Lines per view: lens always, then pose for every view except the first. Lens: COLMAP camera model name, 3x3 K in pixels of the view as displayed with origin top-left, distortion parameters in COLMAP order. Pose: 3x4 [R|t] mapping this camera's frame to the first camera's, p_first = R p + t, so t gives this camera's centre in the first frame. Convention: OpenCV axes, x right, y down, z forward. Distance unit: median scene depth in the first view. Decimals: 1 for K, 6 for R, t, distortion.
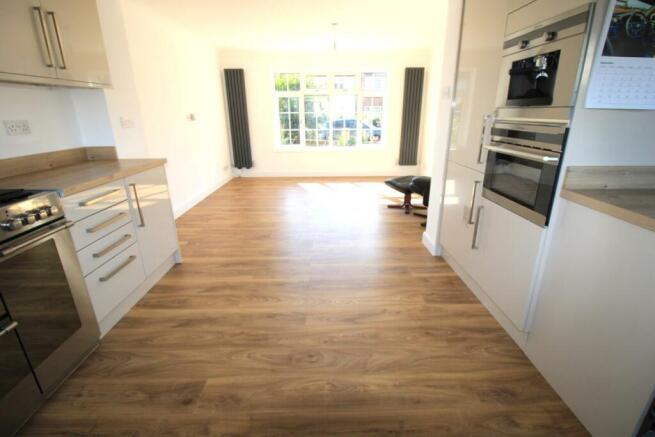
lens RADIAL K [[306.5, 0, 329.5], [0, 306.5, 212.6], [0, 0, 1]] dist [0.001426, -0.012124]
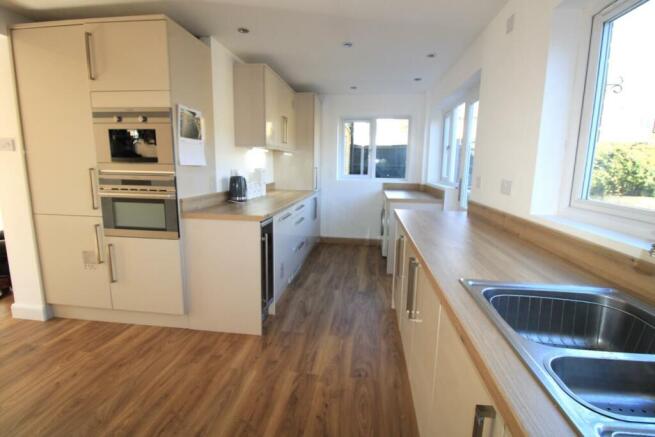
lens RADIAL K [[306.5, 0, 329.5], [0, 306.5, 212.6], [0, 0, 1]] dist [0.001426, -0.012124]
pose [[0.147196, -0.140798, 0.979035, -0.548187], [0.287931, 0.953049, 0.093772, -0.004703], [-0.946271, 0.268091, 0.180825, -0.027295]]
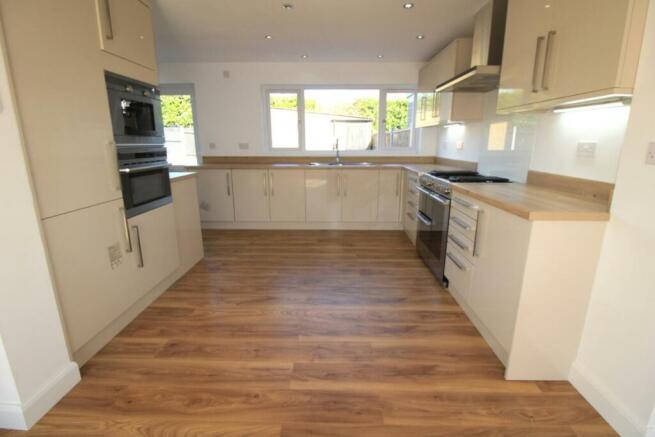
lens RADIAL K [[306.5, 0, 329.5], [0, 306.5, 212.6], [0, 0, 1]] dist [0.001426, -0.012124]
pose [[-0.999270, -0.001220, 0.038181, -0.240307], [0.018609, 0.857332, 0.514428, -0.654148], [-0.033361, 0.514763, -0.856683, 2.057890]]
